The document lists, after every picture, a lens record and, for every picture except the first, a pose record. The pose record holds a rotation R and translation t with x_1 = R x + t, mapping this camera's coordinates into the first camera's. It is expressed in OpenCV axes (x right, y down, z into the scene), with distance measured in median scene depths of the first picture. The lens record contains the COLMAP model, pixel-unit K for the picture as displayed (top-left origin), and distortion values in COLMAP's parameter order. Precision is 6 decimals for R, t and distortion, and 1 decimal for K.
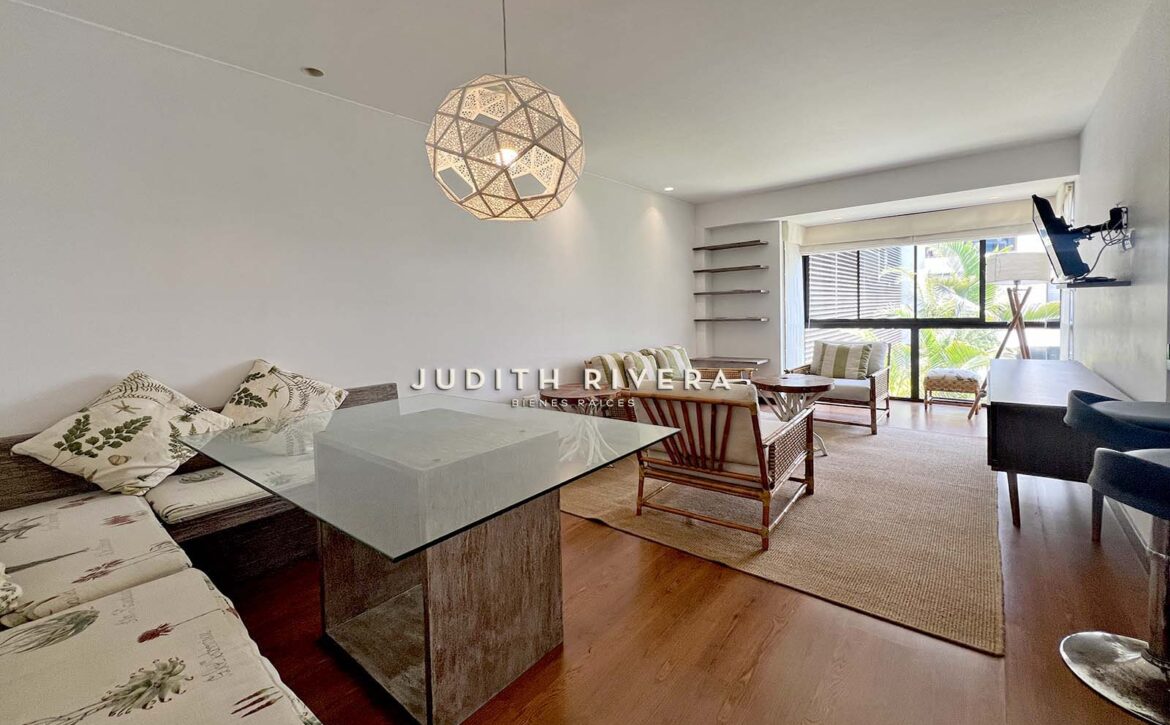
lens RADIAL K [[479.3, 0, 563.3], [0, 479.3, 310.2], [0, 0, 1]] dist [0.003313, 0.000391]
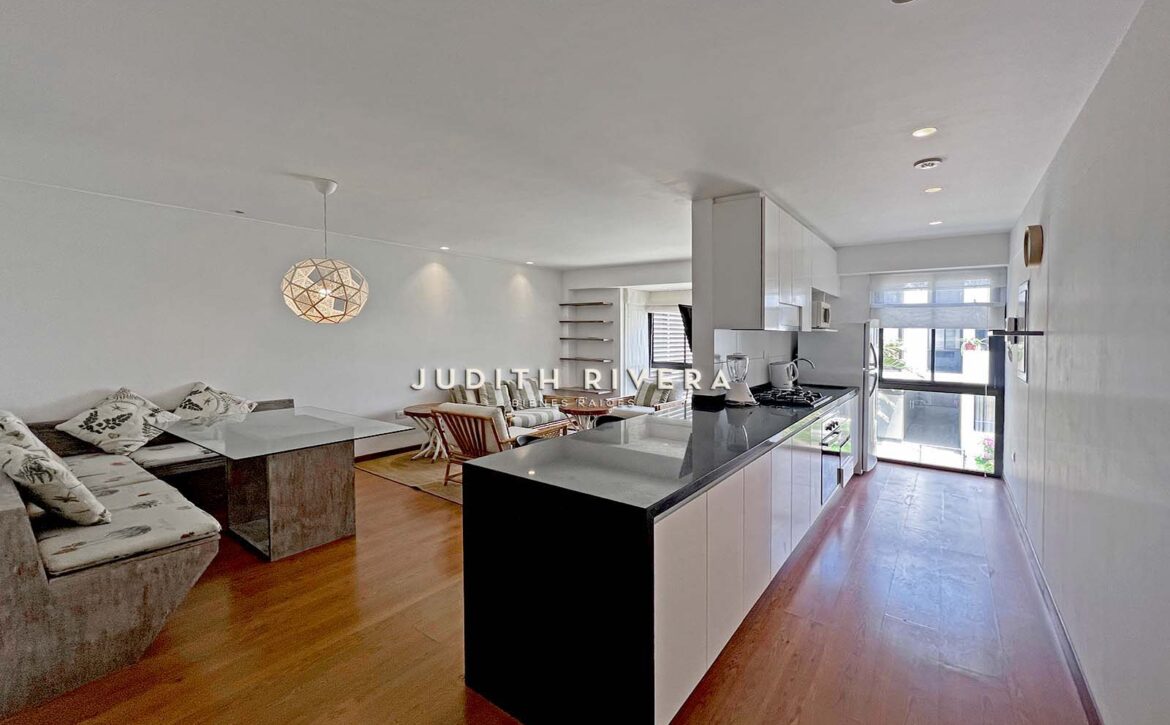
lens RADIAL K [[479.3, 0, 577.5], [0, 479.3, 342.3], [0, 0, 1]] dist [0.003313, 0.000391]
pose [[0.995663, 0.047684, 0.079881, 0.639083], [-0.049637, 0.998511, 0.022642, -0.165399], [-0.078683, -0.026509, 0.996547, -0.908855]]
